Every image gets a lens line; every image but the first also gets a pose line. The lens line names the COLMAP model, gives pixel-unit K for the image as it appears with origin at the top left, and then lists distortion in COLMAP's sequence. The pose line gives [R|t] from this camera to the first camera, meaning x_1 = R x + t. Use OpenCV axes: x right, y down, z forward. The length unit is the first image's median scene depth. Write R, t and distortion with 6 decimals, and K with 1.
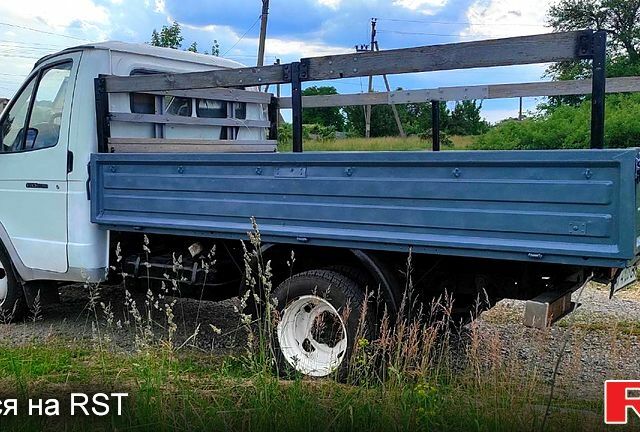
lens RADIAL K [[735.8, 0, 320.0], [0, 735.8, 216.0], [0, 0, 1]] dist [0.075187, -0.002340]
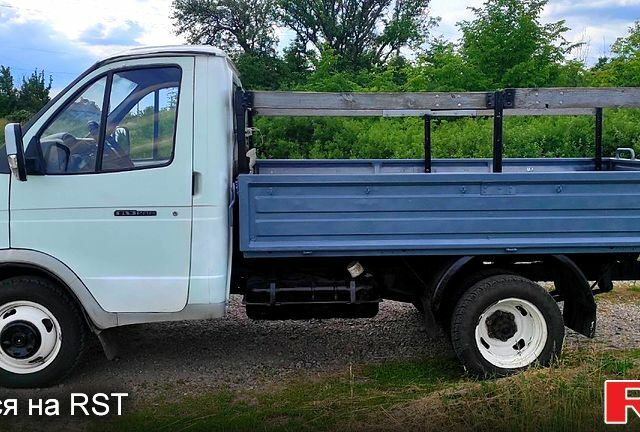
lens RADIAL K [[735.8, 0, 320.0], [0, 735.8, 216.0], [0, 0, 1]] dist [0.075187, -0.002340]
pose [[0.793986, -0.065909, 0.604353, -0.698633], [0.048351, 0.997803, 0.045295, -0.063445], [-0.606011, -0.006743, 0.795428, 0.205960]]
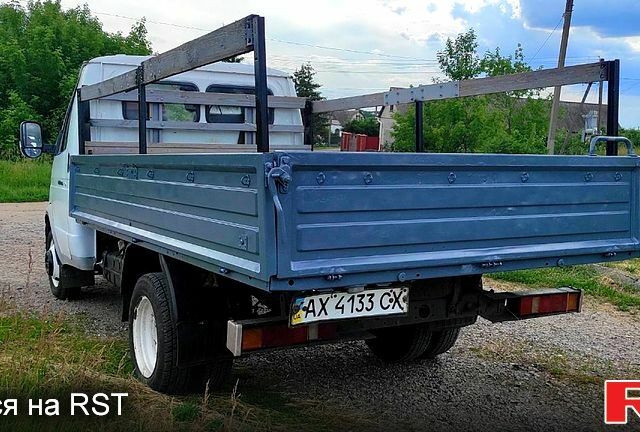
lens RADIAL K [[735.8, 0, 320.0], [0, 735.8, 216.0], [0, 0, 1]] dist [0.075187, -0.002340]
pose [[0.884462, 0.046039, -0.464335, 0.481038], [-0.050863, 0.998703, 0.002139, -0.011324], [0.463831, 0.021725, 0.885657, 0.148061]]
